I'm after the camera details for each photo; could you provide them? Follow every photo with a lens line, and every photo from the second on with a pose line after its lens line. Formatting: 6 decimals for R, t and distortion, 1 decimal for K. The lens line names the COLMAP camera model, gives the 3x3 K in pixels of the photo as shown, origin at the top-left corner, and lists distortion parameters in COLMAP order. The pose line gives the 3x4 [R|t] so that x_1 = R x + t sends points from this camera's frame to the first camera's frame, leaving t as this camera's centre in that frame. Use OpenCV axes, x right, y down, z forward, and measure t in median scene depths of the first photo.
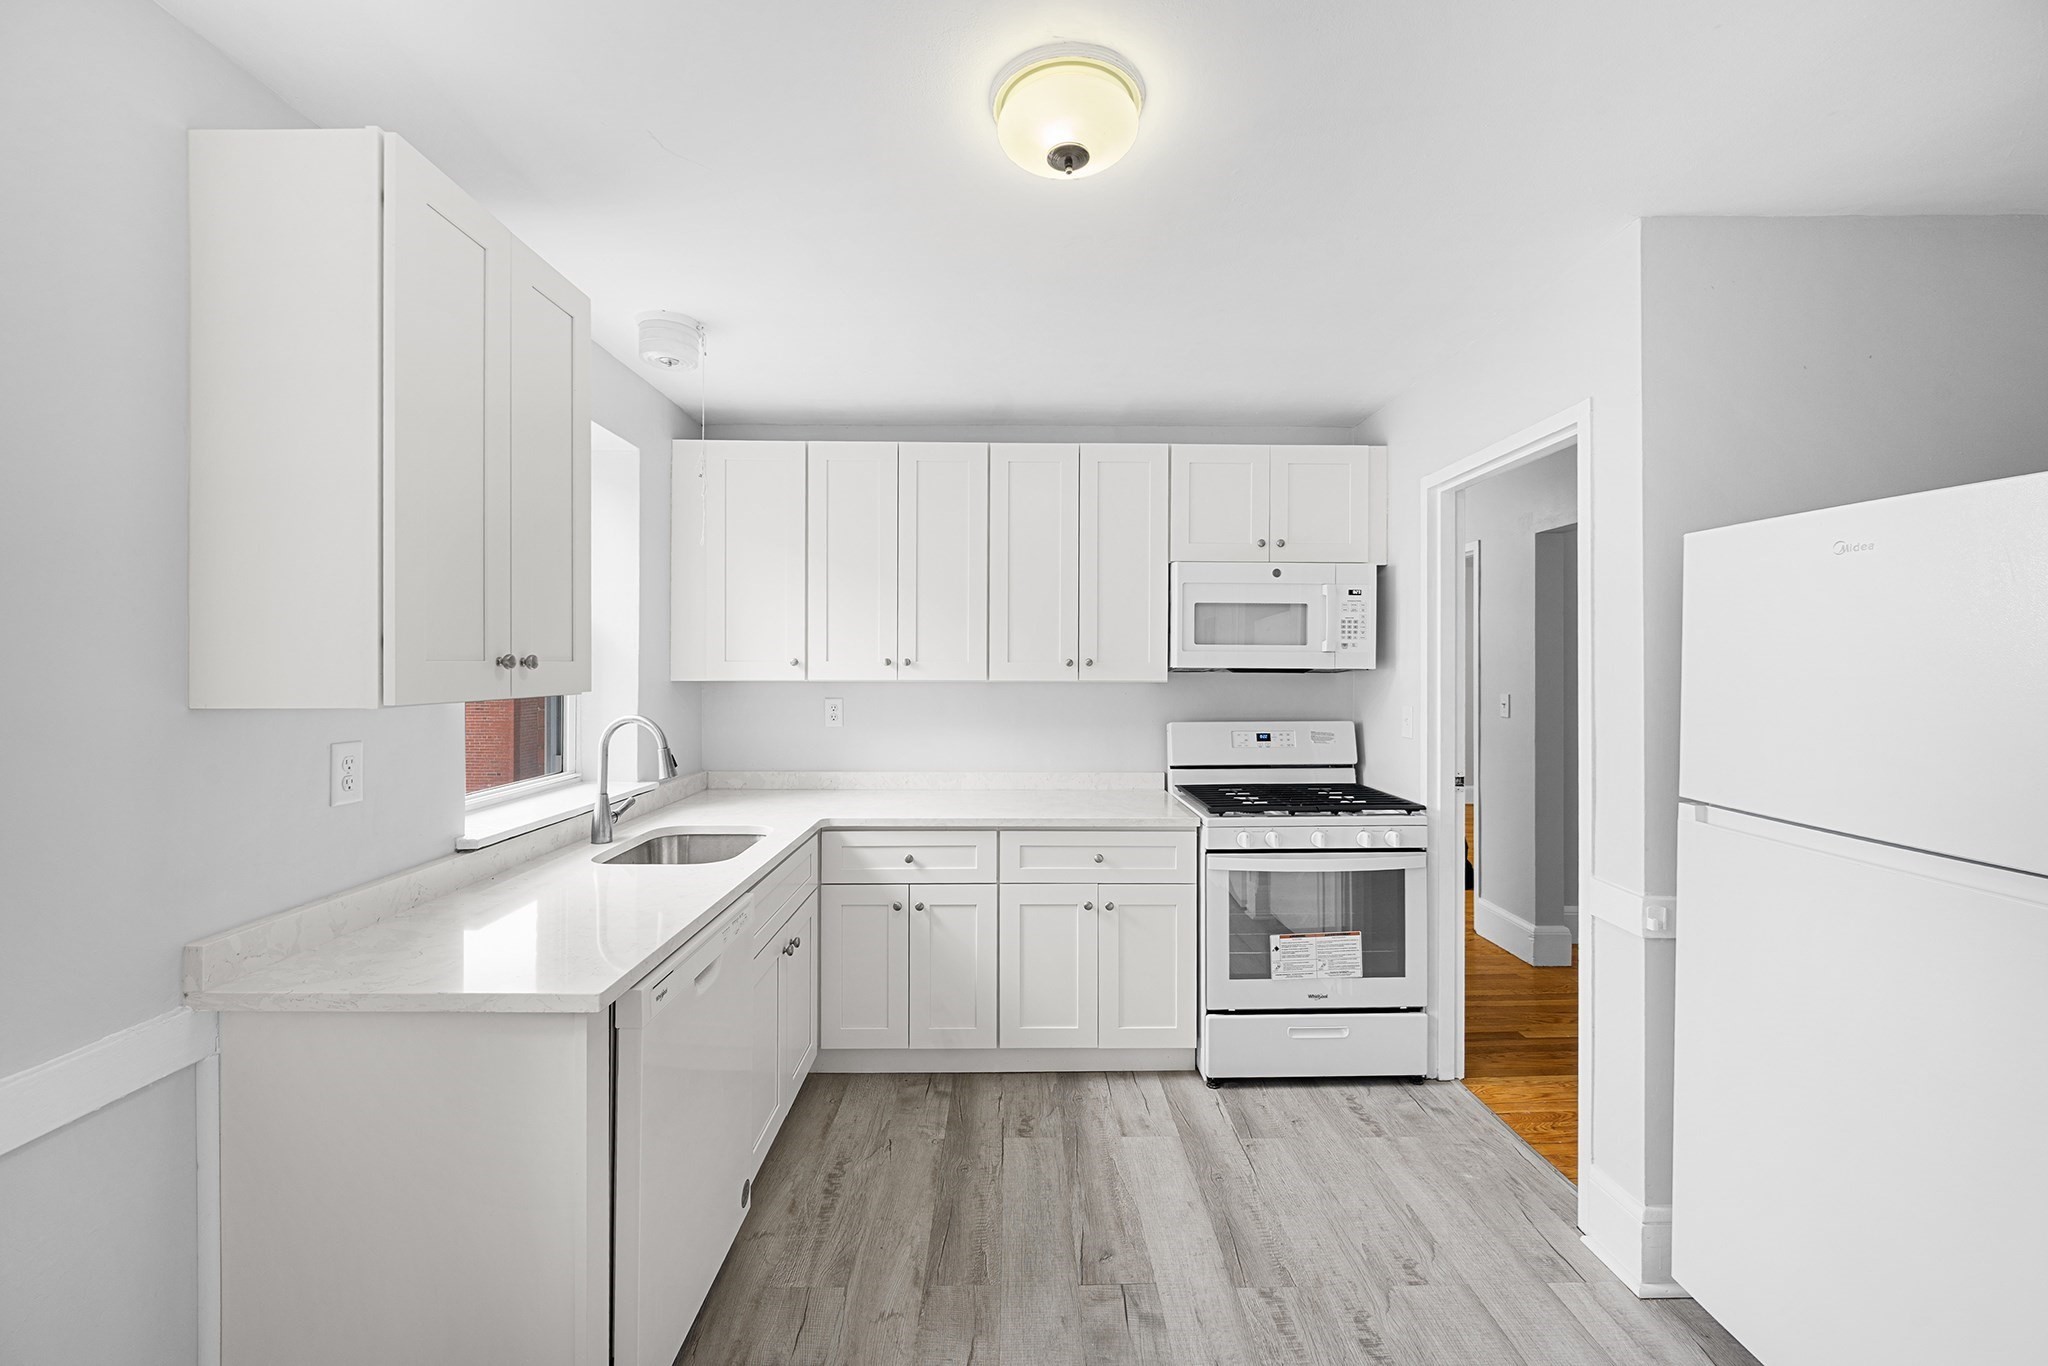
lens RADIAL K [[818.8, 0, 1033.5], [0, 818.8, 642.5], [0, 0, 1]] dist [-0.000583, -0.000028]
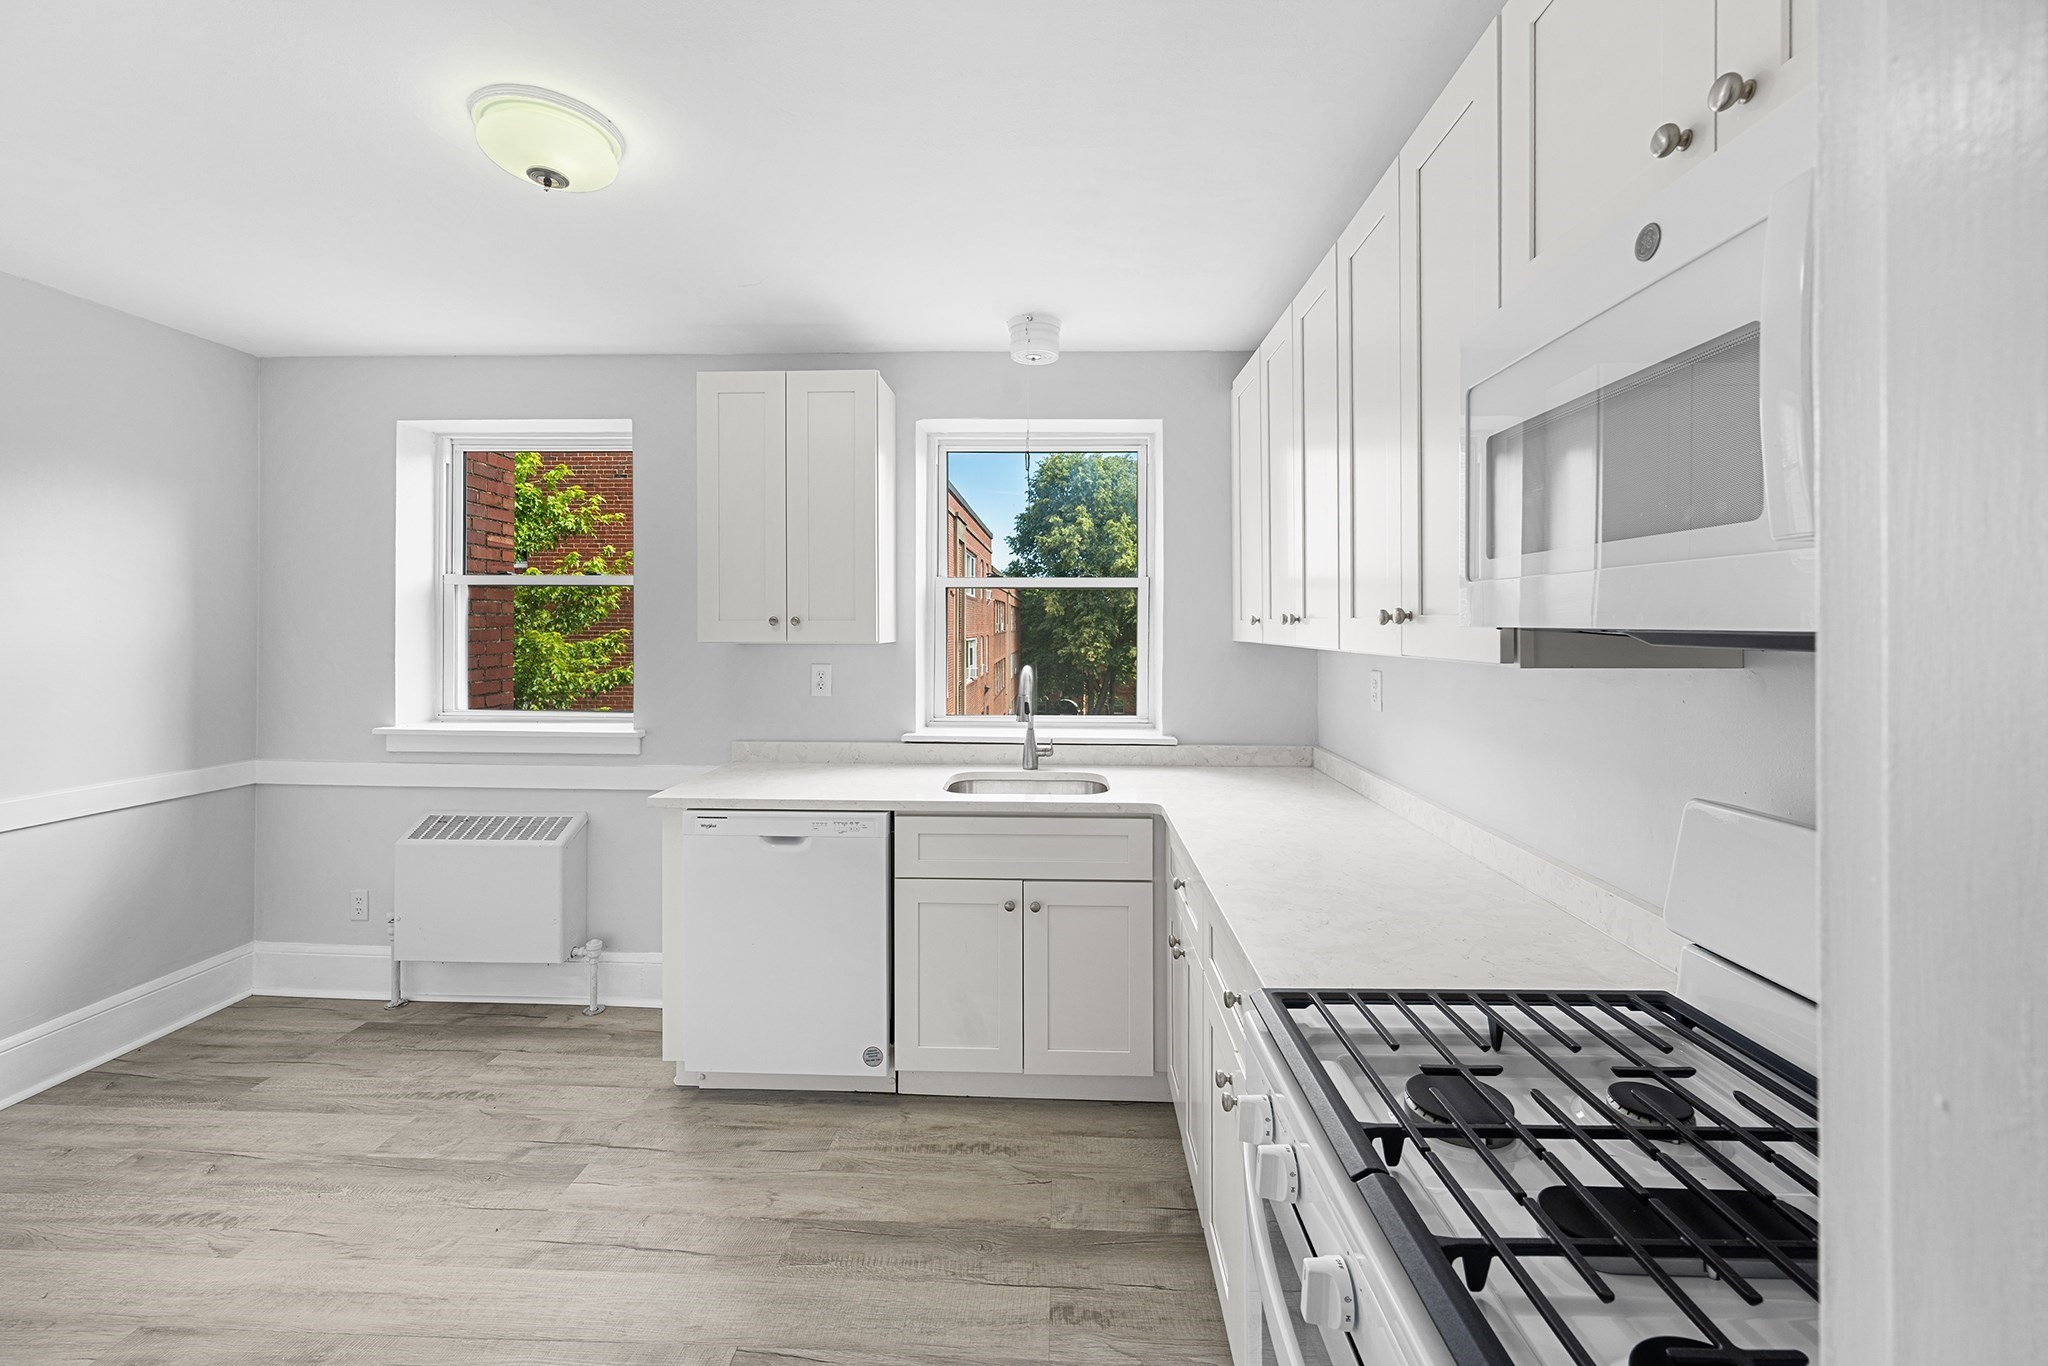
lens RADIAL K [[834.9, 0, 1022.8], [0, 834.9, 606.3], [0, 0, 1]] dist [-0.000723, -0.000273]
pose [[-0.049770, -0.006234, -0.998741, 0.802566], [0.028007, 0.999579, -0.007635, 0.013199], [0.998368, -0.028351, -0.049574, 1.180177]]
